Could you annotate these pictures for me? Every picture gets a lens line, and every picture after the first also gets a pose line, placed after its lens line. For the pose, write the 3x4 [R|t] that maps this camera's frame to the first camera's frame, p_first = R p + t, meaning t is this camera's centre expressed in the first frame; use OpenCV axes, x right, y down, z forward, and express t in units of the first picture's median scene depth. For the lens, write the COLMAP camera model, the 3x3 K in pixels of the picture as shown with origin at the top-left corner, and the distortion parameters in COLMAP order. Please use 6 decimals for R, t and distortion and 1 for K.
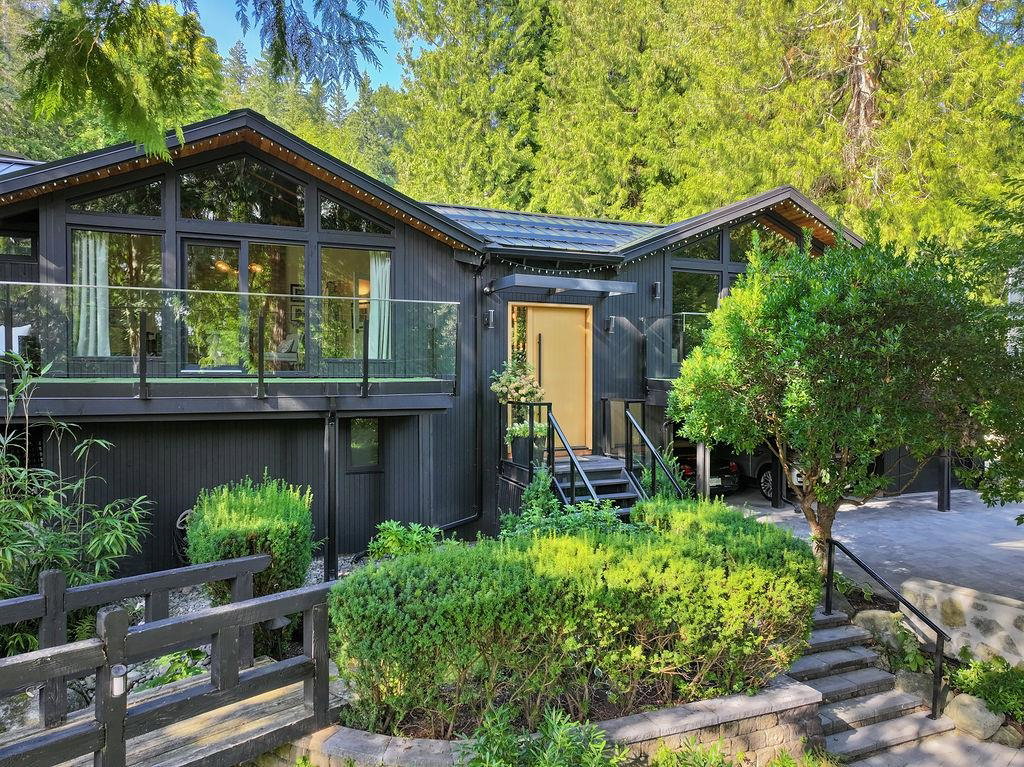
lens RADIAL K [[671.2, 0, 512.0], [0, 671.2, 383.5], [0, 0, 1]] dist [0.000310, 0.002297]
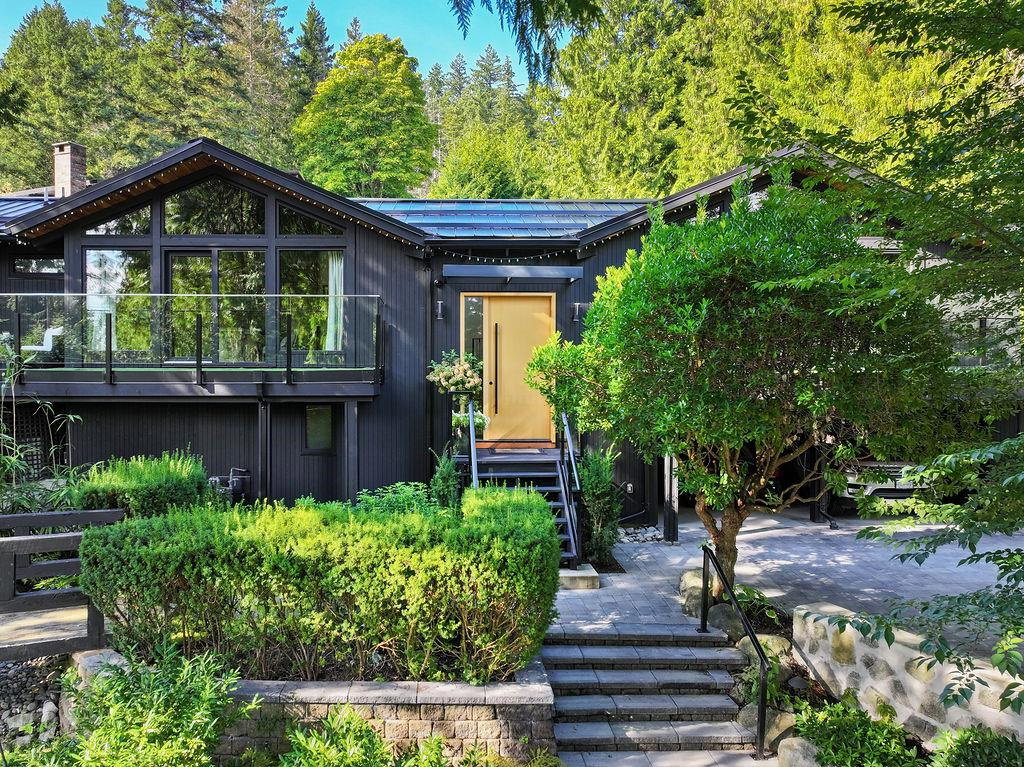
lens RADIAL K [[707.4, 0, 512.0], [0, 707.4, 383.5], [0, 0, 1]] dist [0.003952, -0.000002]
pose [[0.934089, 0.001843, -0.357035, 0.435173], [-0.002340, 0.999997, -0.000960, 0.015395], [0.357032, 0.001732, 0.934090, 0.032527]]
